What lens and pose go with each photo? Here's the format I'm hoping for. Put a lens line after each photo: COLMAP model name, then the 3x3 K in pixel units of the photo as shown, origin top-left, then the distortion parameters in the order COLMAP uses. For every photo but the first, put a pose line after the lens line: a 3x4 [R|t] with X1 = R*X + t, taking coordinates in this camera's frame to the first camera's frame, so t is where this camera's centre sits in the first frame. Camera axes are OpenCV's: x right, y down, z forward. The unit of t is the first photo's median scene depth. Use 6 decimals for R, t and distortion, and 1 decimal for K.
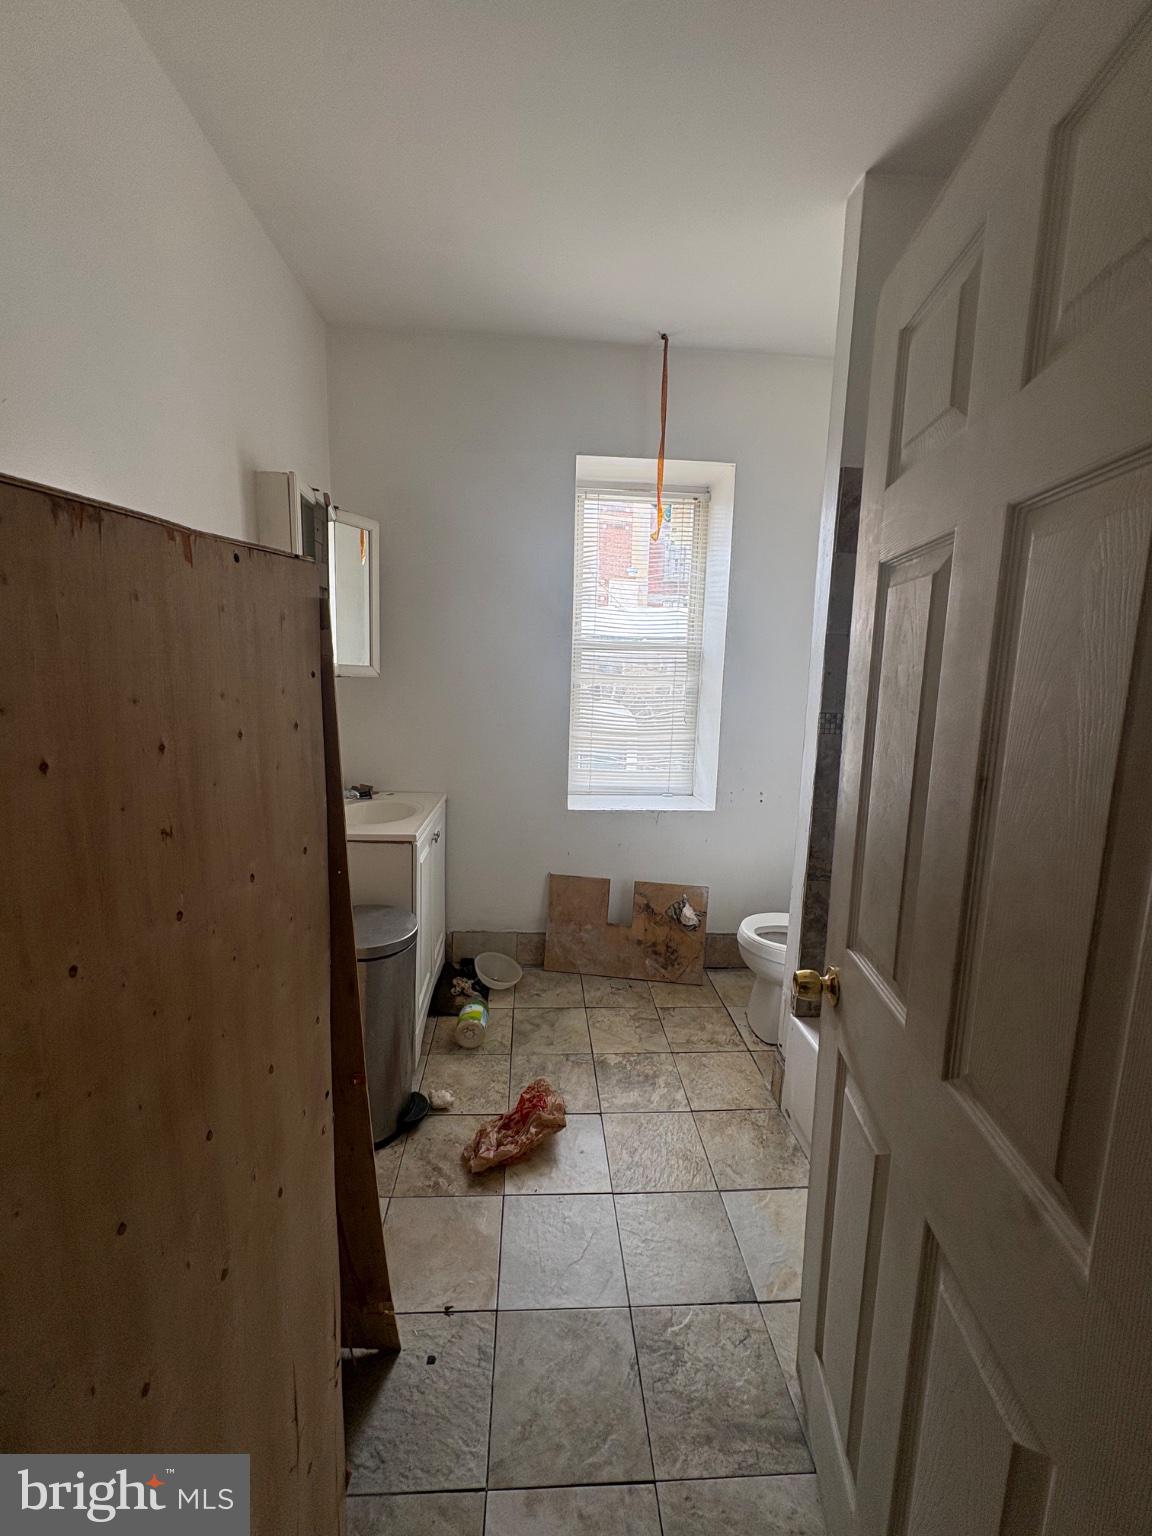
lens RADIAL K [[615.2, 0, 581.9], [0, 615.2, 764.1], [0, 0, 1]] dist [0.001509, 0.000129]
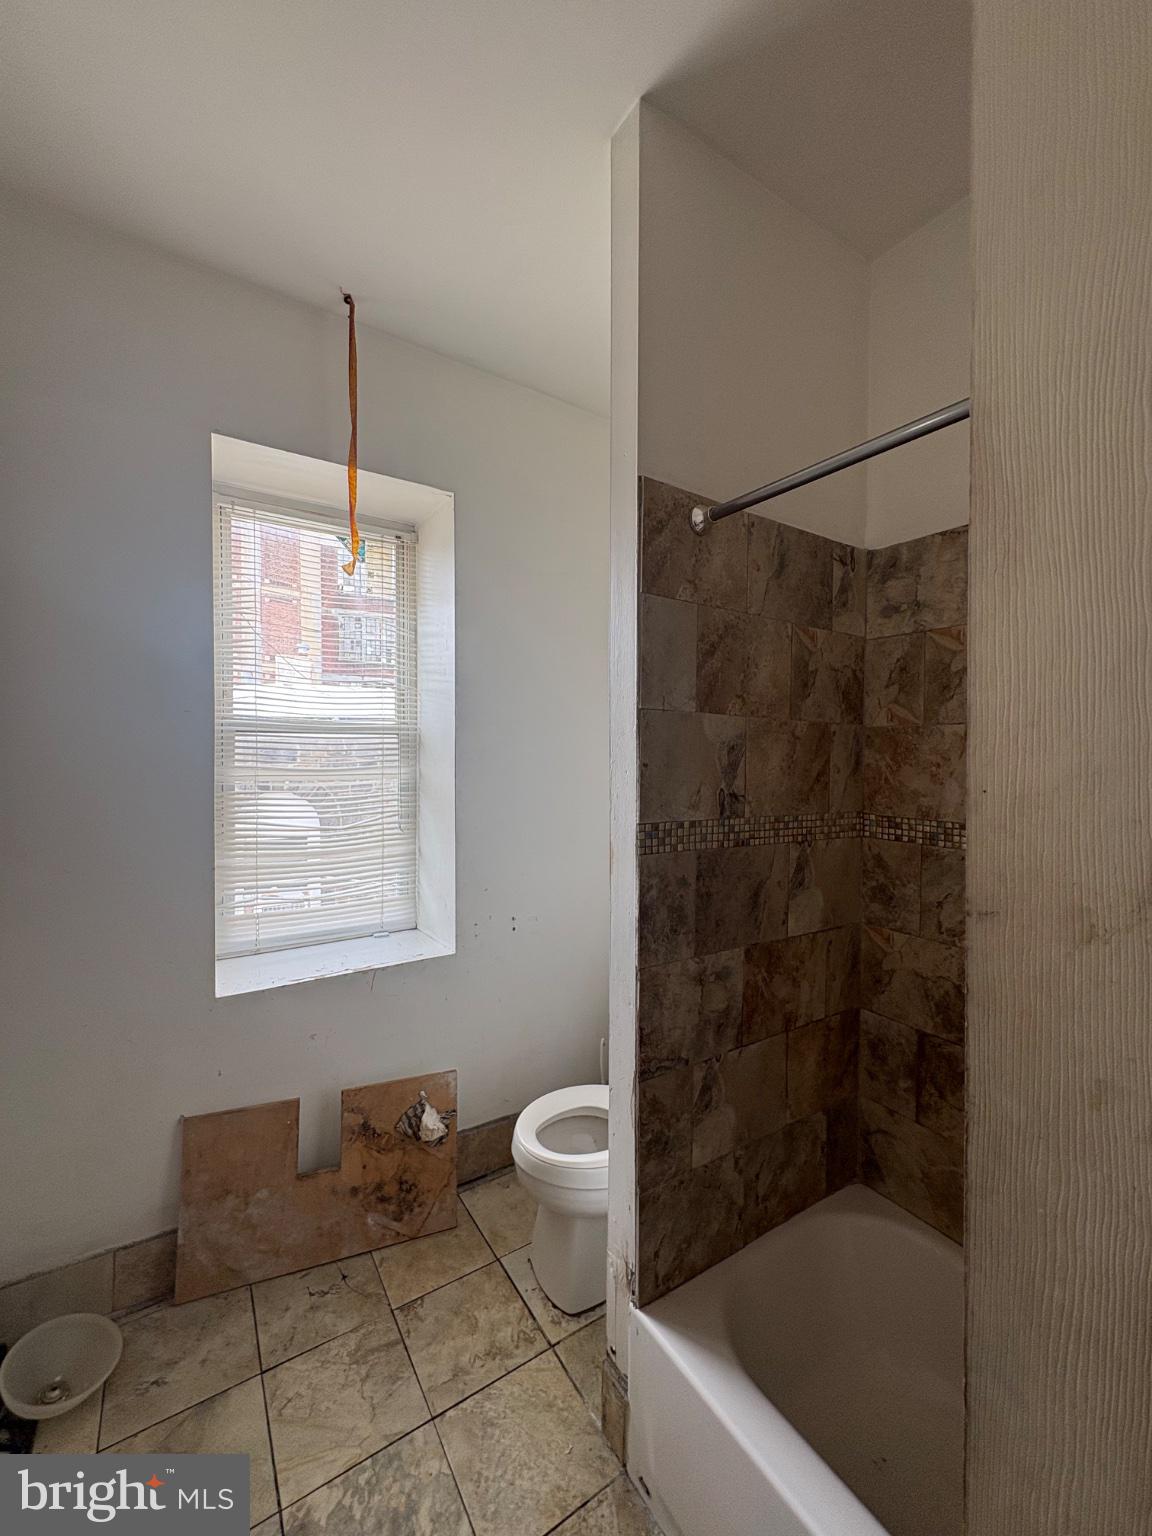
lens RADIAL K [[615.2, 0, 581.9], [0, 615.2, 764.1], [0, 0, 1]] dist [0.001509, 0.000129]
pose [[0.876853, -0.032963, 0.479626, 0.009583], [0.094438, 0.990019, -0.104610, -0.054449], [-0.471391, 0.137023, 0.871215, 0.284024]]
